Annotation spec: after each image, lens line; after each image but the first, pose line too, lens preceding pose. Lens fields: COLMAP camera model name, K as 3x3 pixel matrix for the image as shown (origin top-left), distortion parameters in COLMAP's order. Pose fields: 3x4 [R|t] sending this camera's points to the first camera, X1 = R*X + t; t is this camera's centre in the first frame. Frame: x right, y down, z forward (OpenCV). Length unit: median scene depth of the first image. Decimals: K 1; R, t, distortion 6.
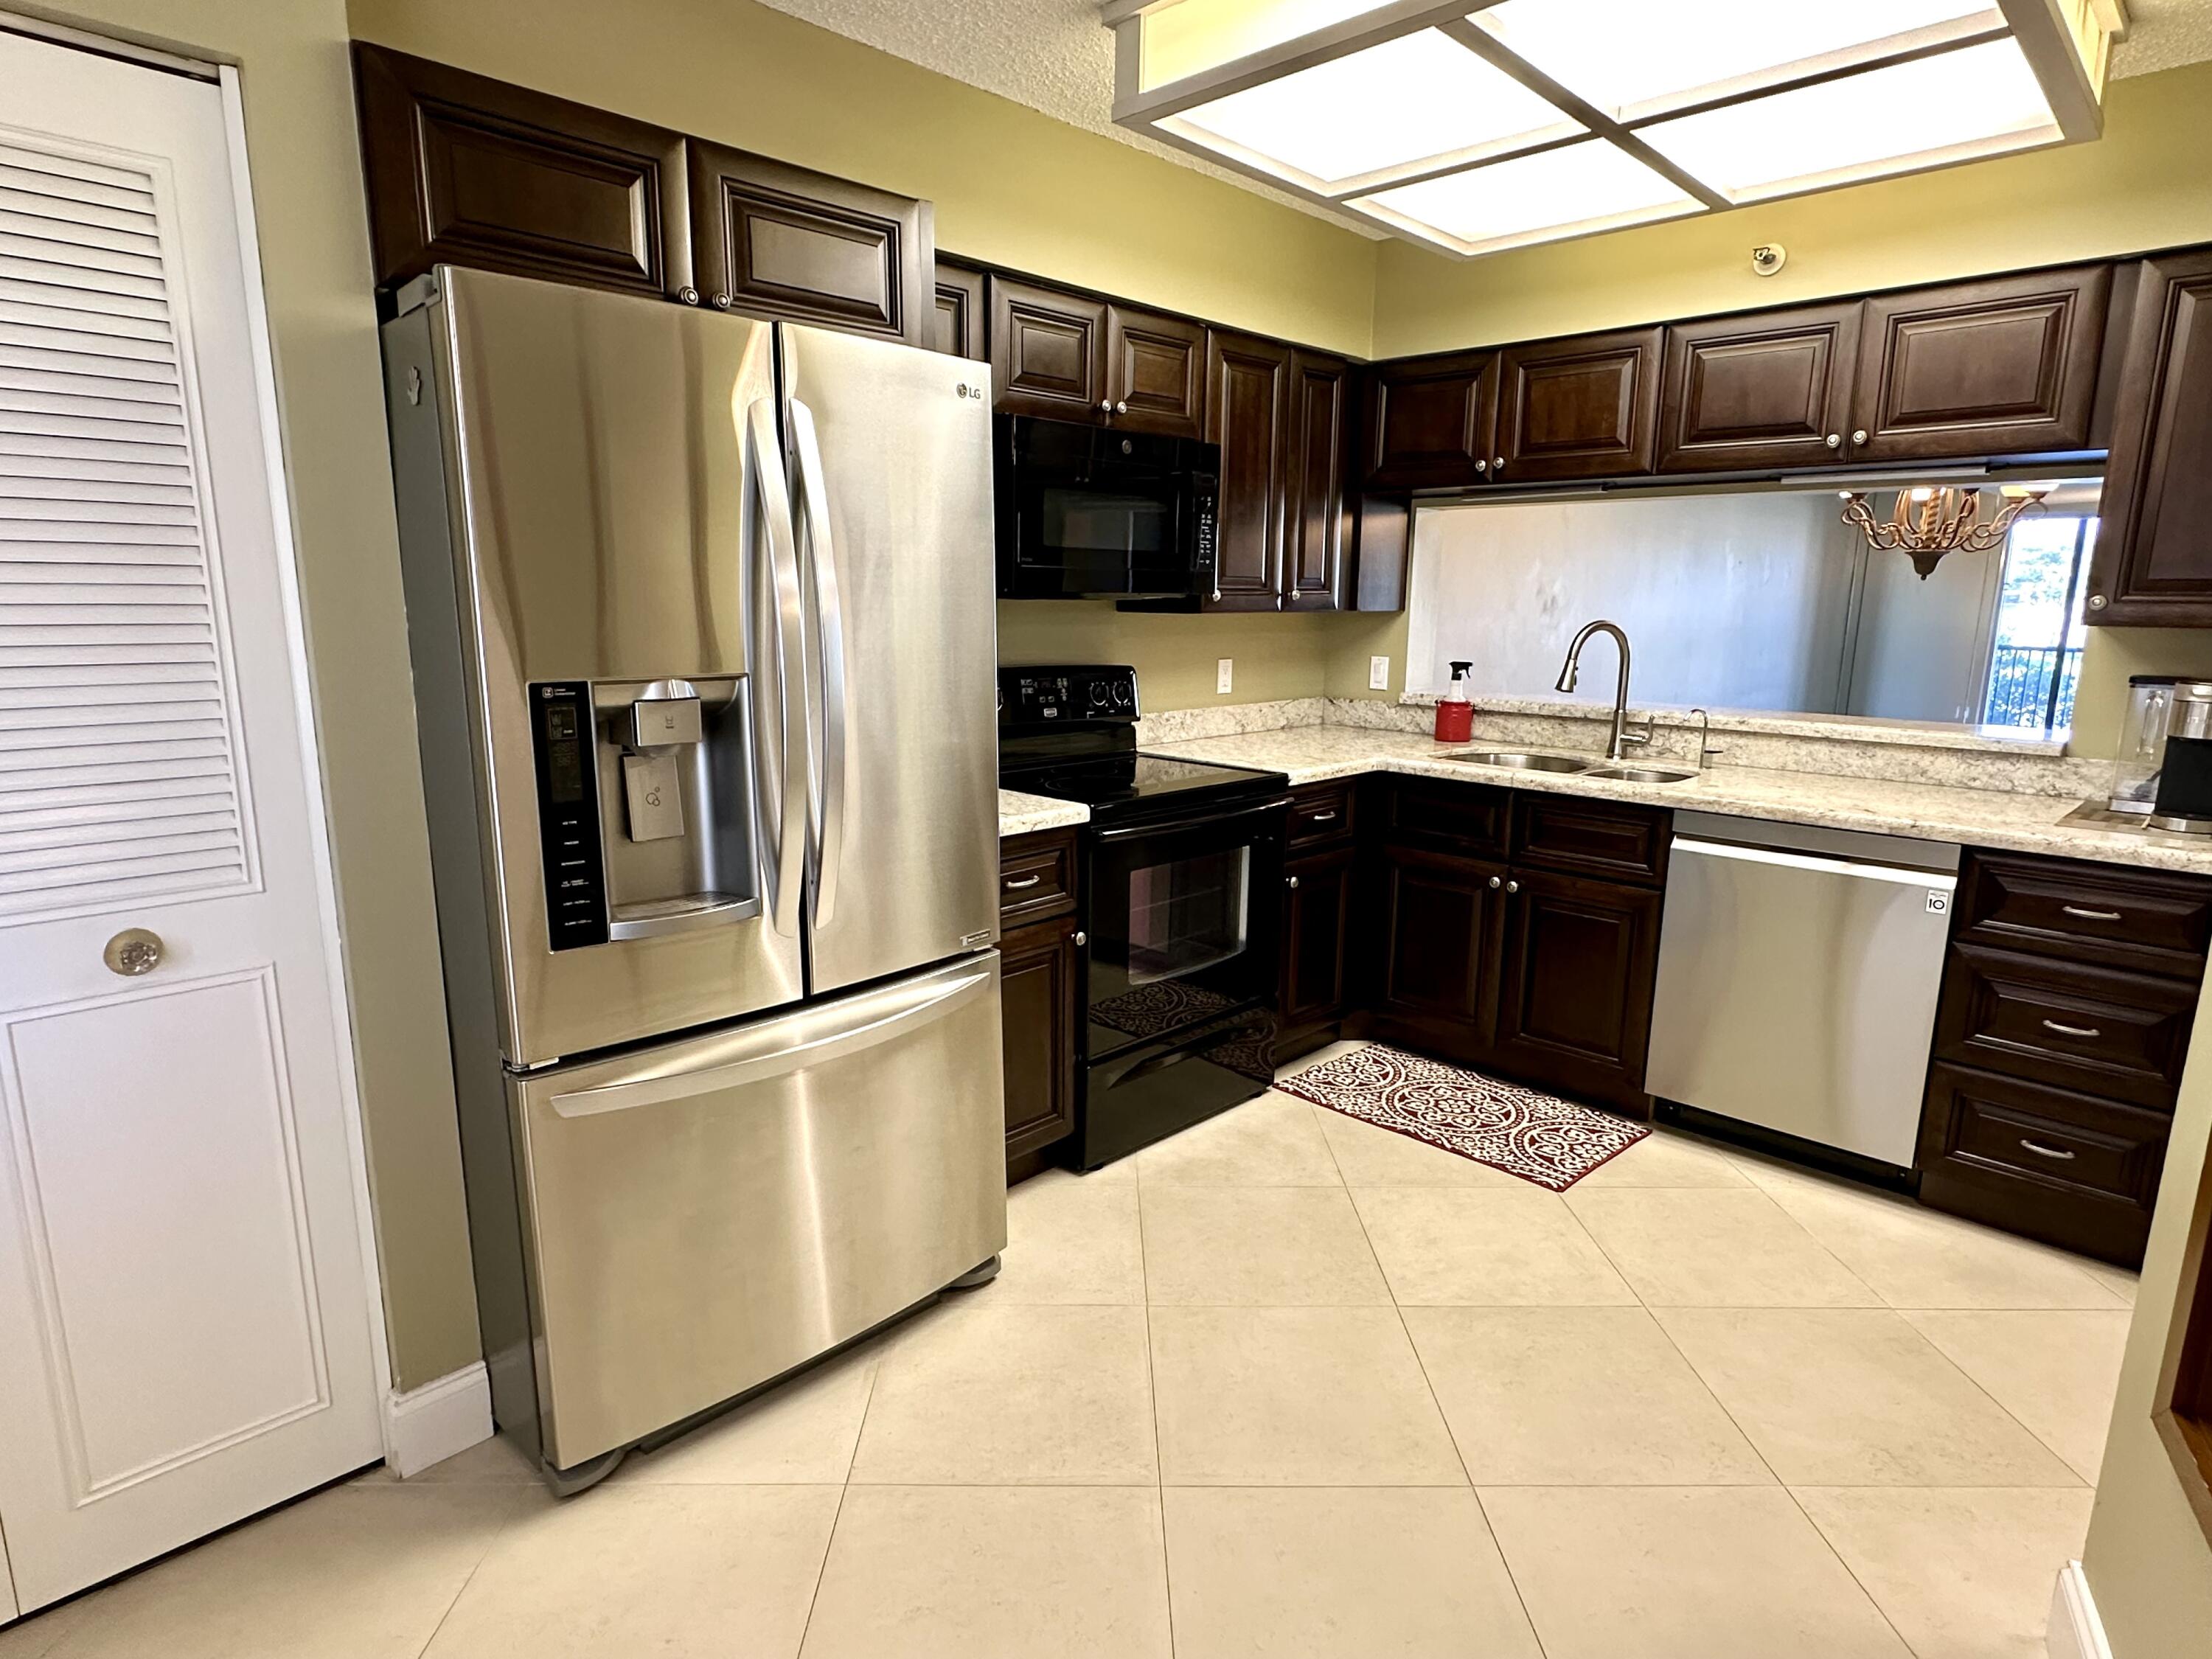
lens RADIAL K [[1222.5, 0, 1111.1], [0, 1222.5, 837.0], [0, 0, 1]] dist [-0.001947, -0.000088]
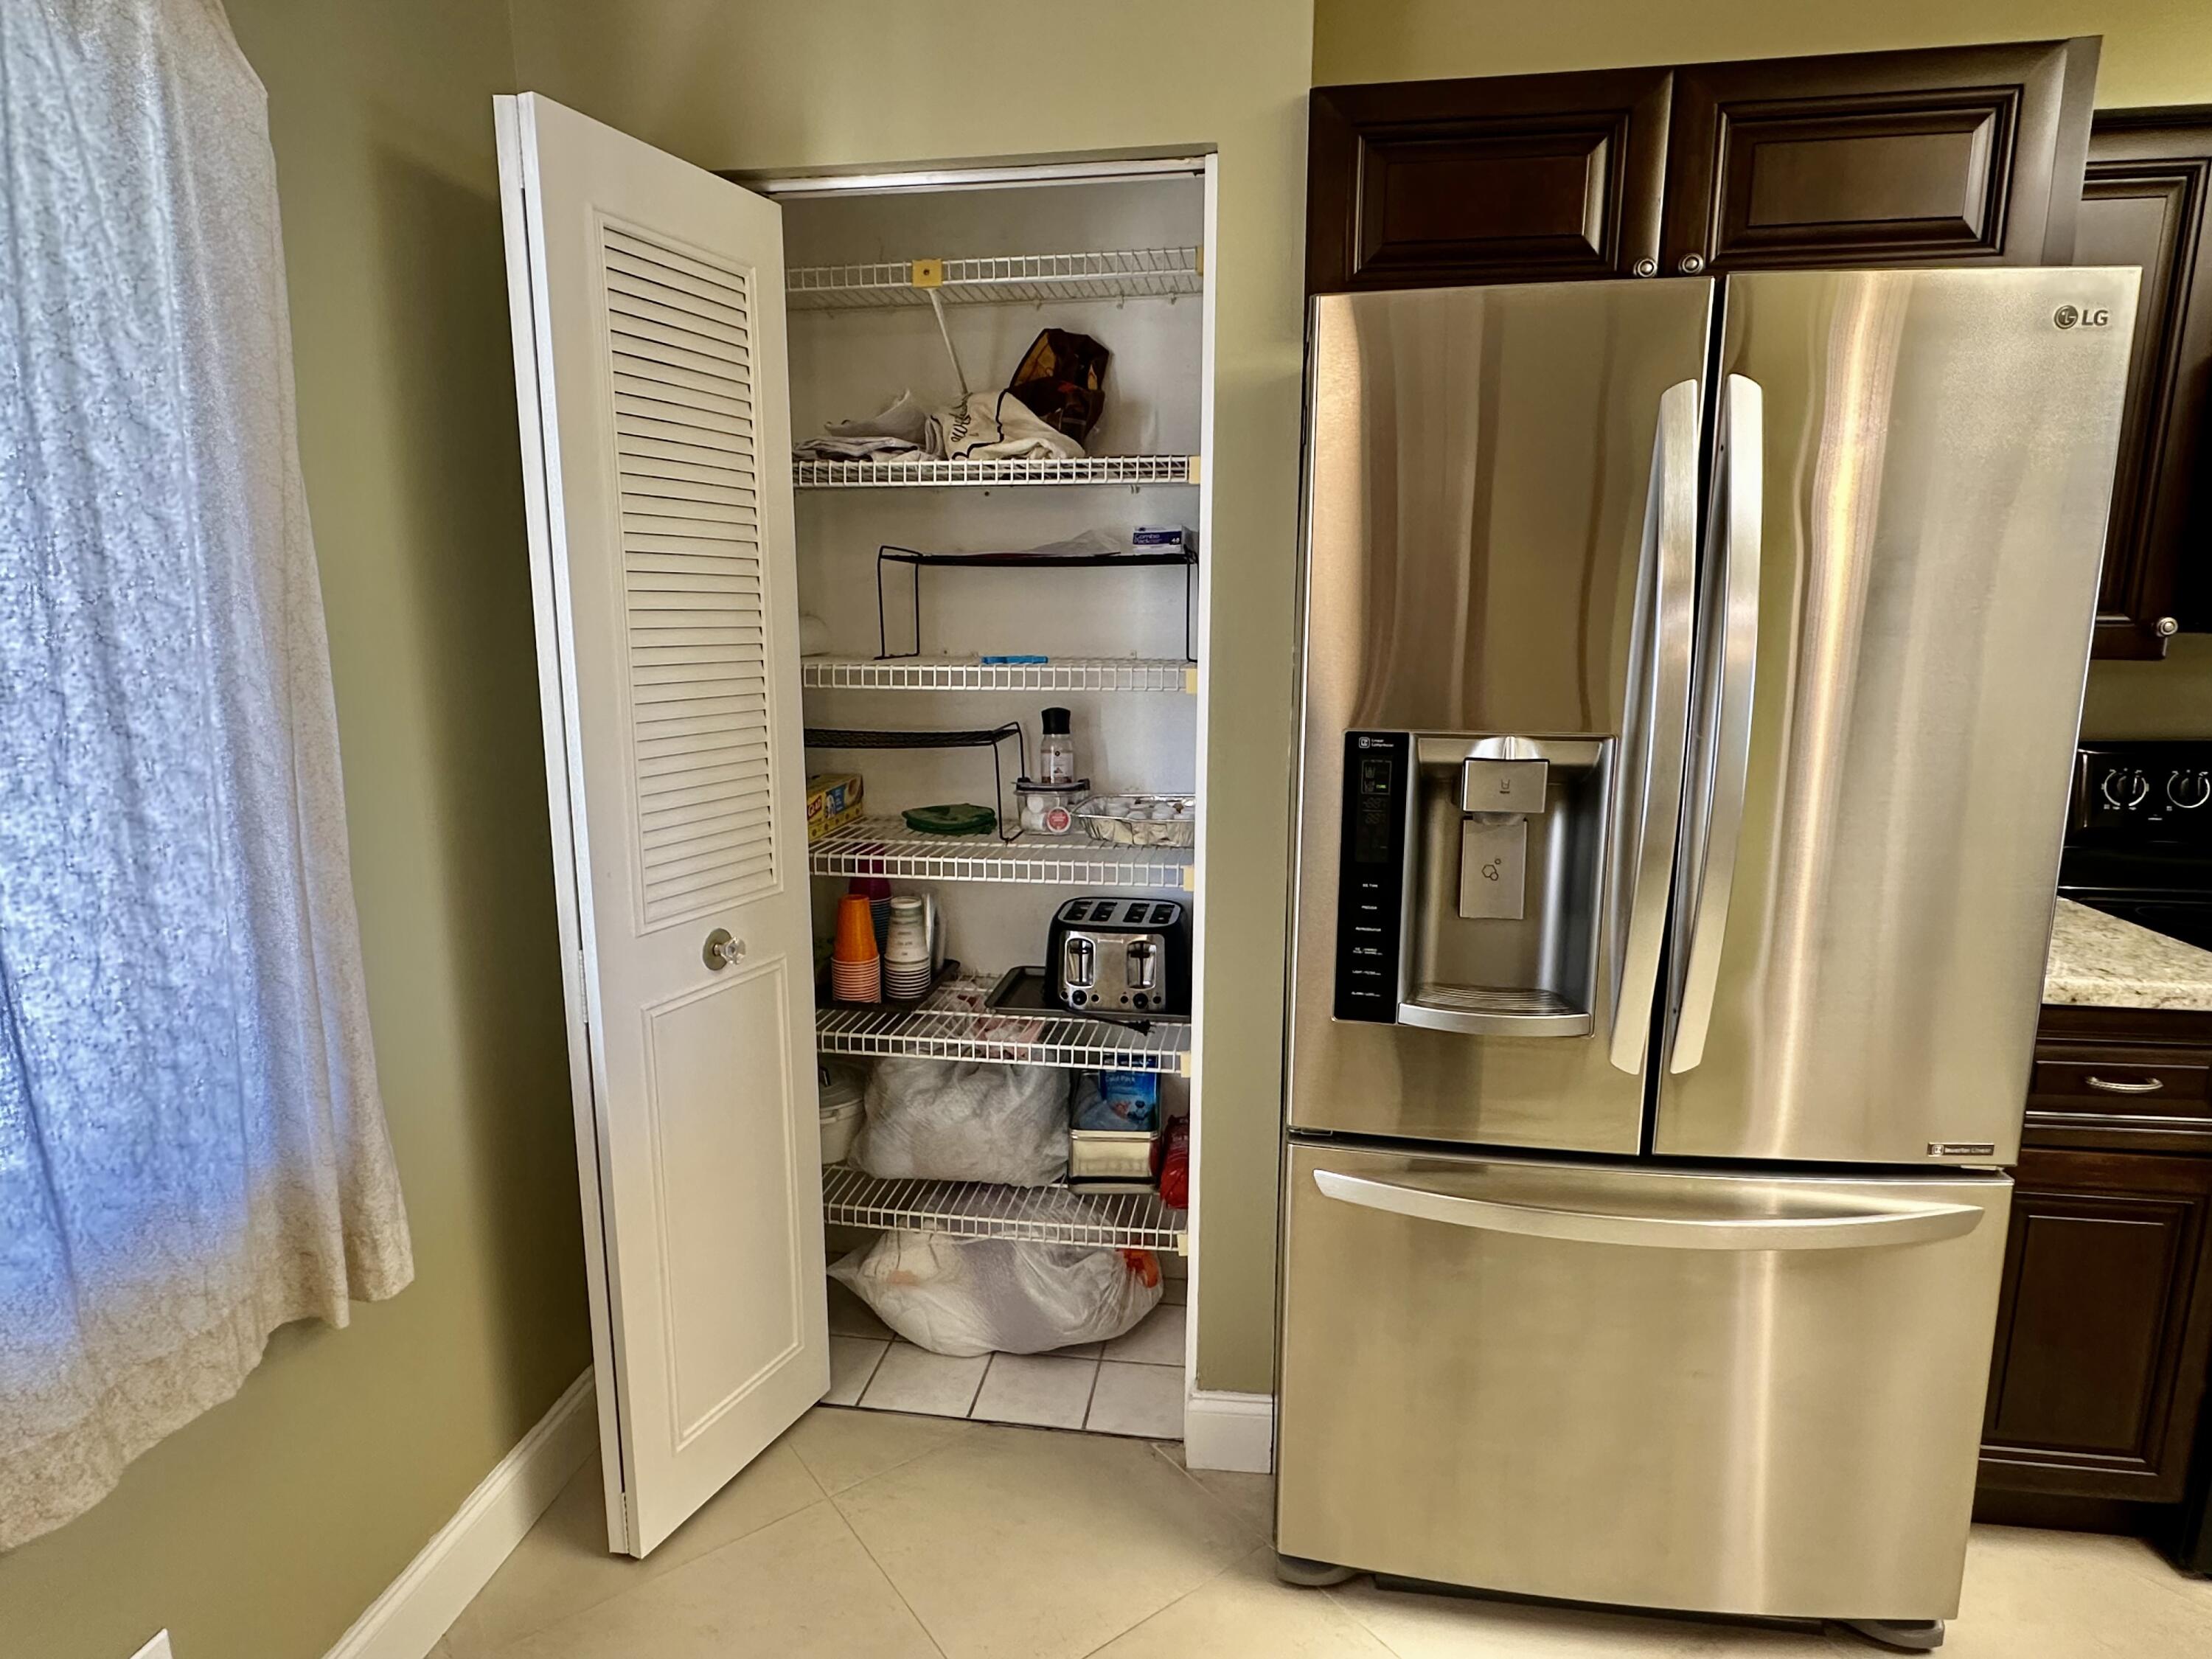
lens RADIAL K [[1222.5, 0, 1111.1], [0, 1222.5, 837.0], [0, 0, 1]] dist [-0.001947, -0.000088]
pose [[0.583732, 0.138516, -0.800044, 0.150529], [-0.153480, 0.986401, 0.058799, -0.063798], [0.797309, 0.088468, 0.597053, 0.268083]]
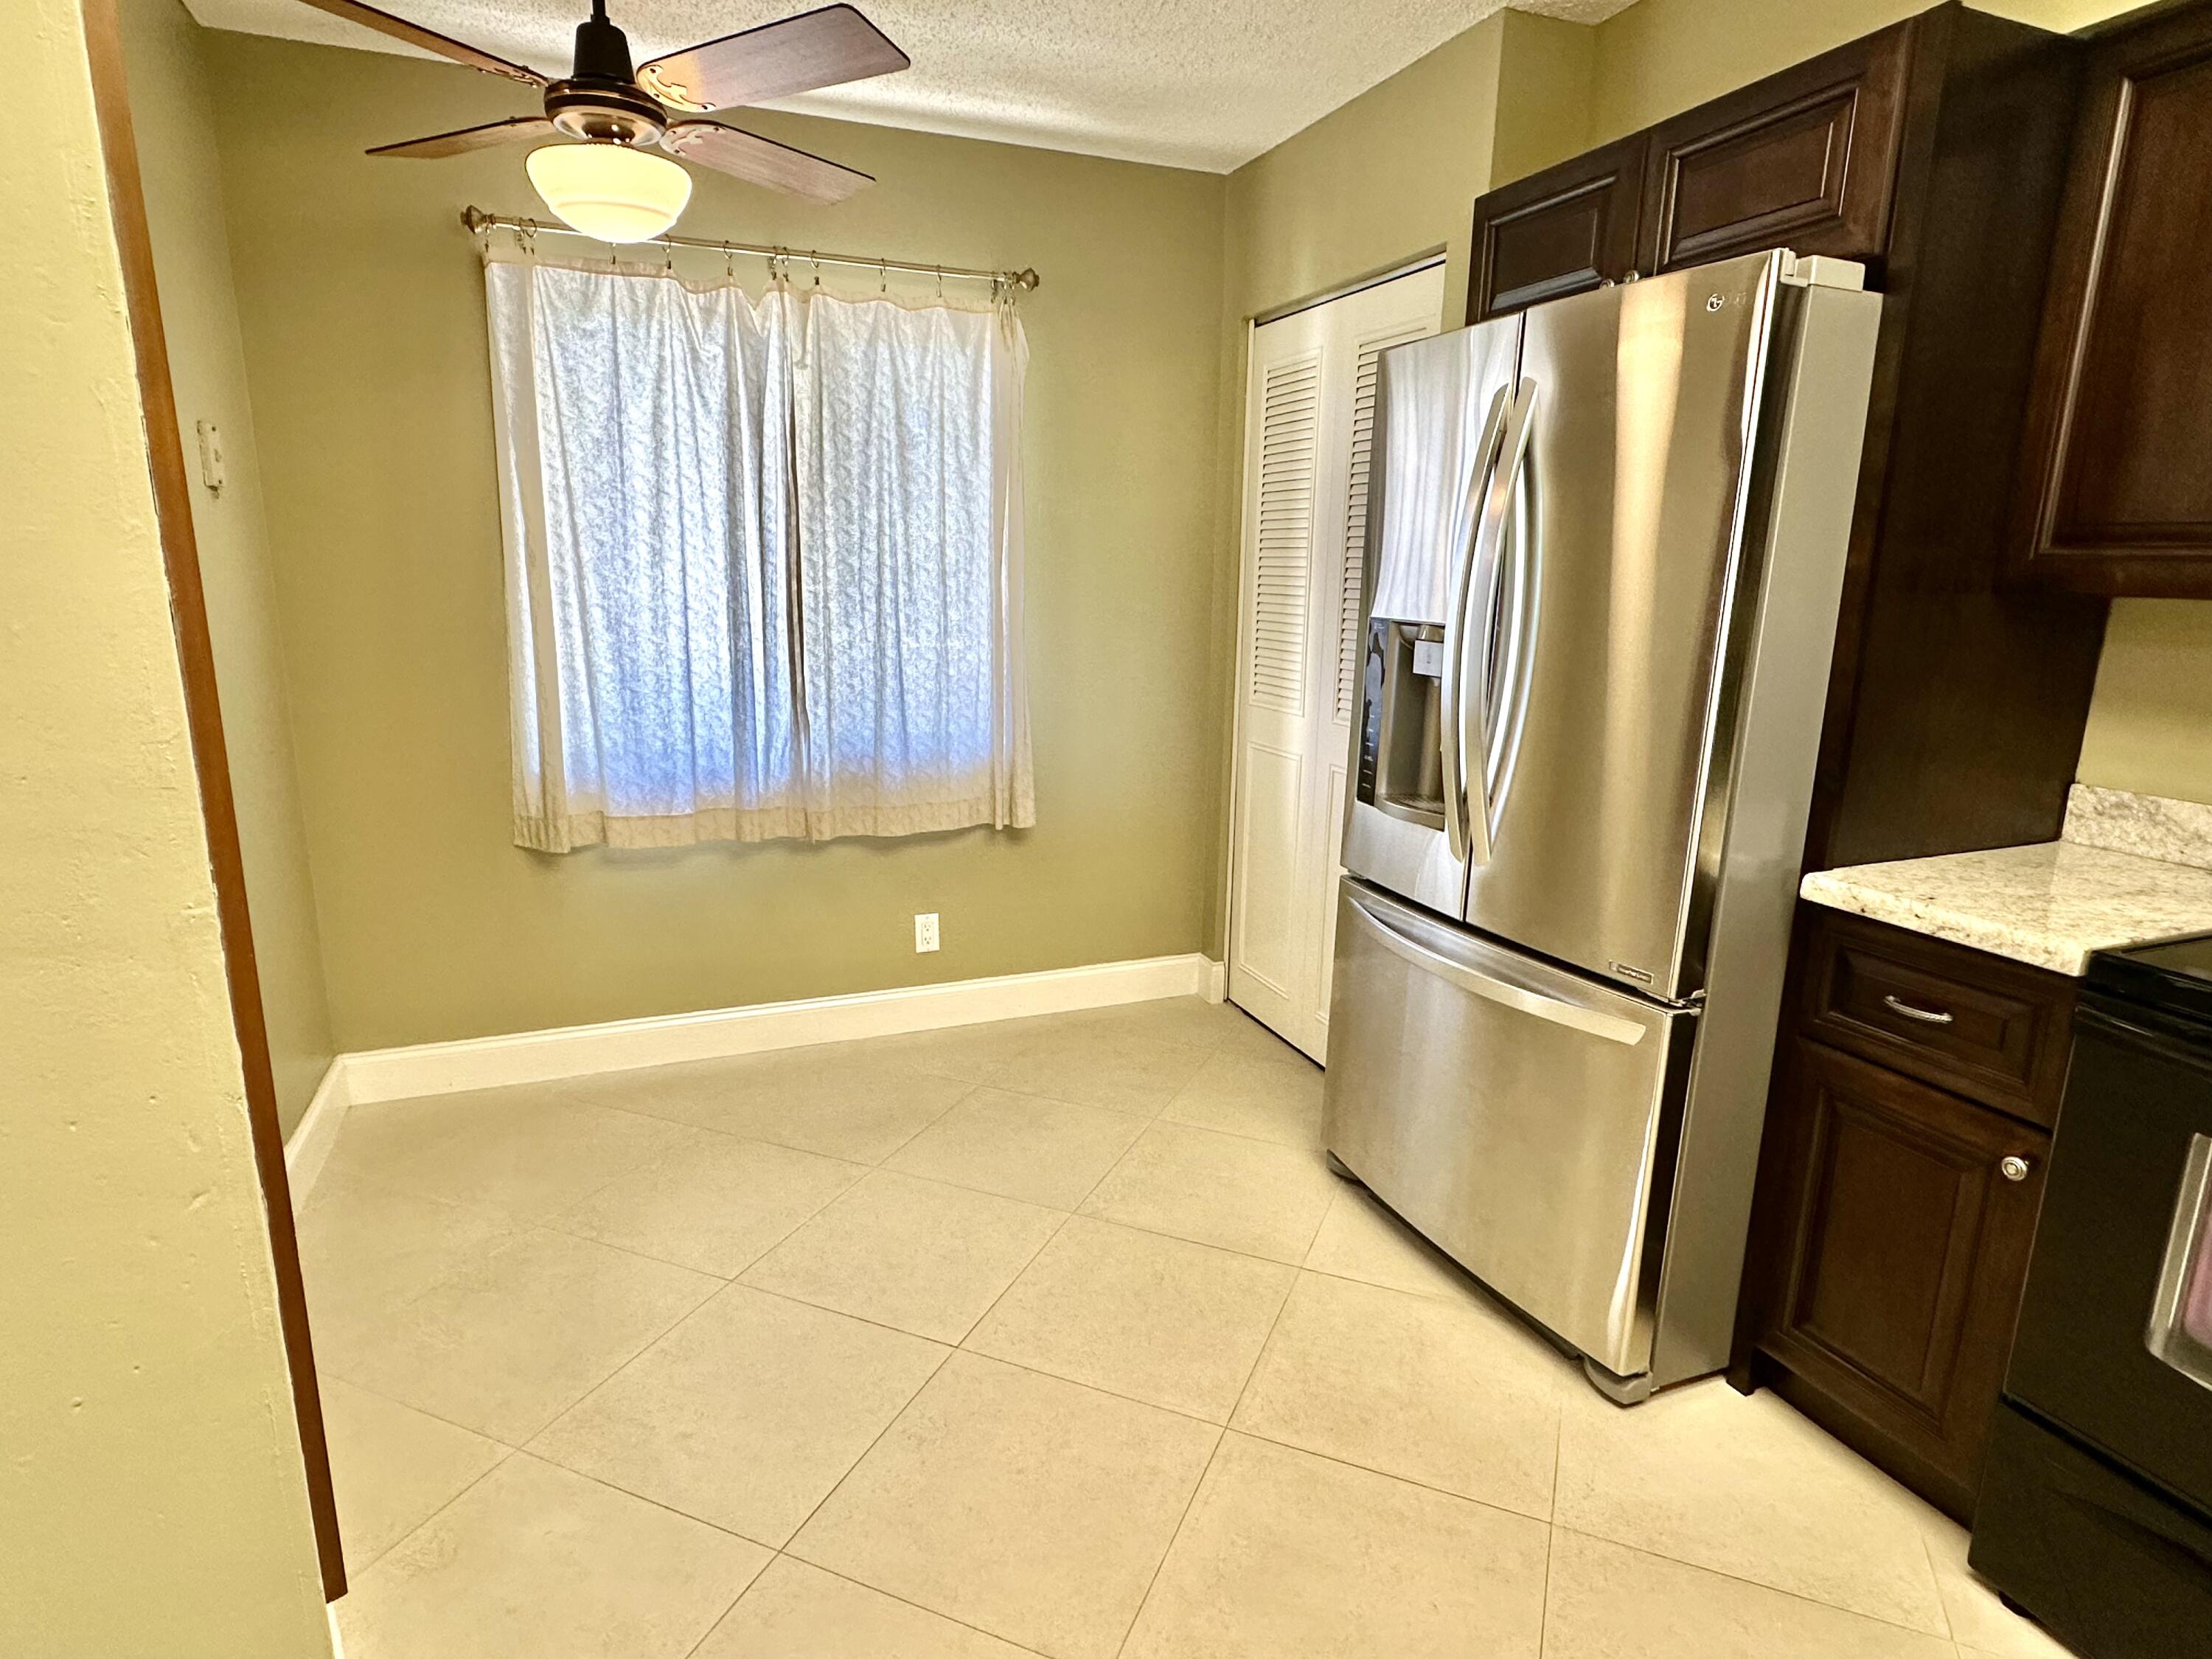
lens RADIAL K [[1222.5, 0, 1111.1], [0, 1222.5, 837.0], [0, 0, 1]] dist [-0.001947, -0.000088]
pose [[-0.403237, 0.178281, -0.897561, 0.917056], [-0.202038, 0.939290, 0.277337, -0.196579], [0.892514, 0.293174, -0.342737, 1.134134]]
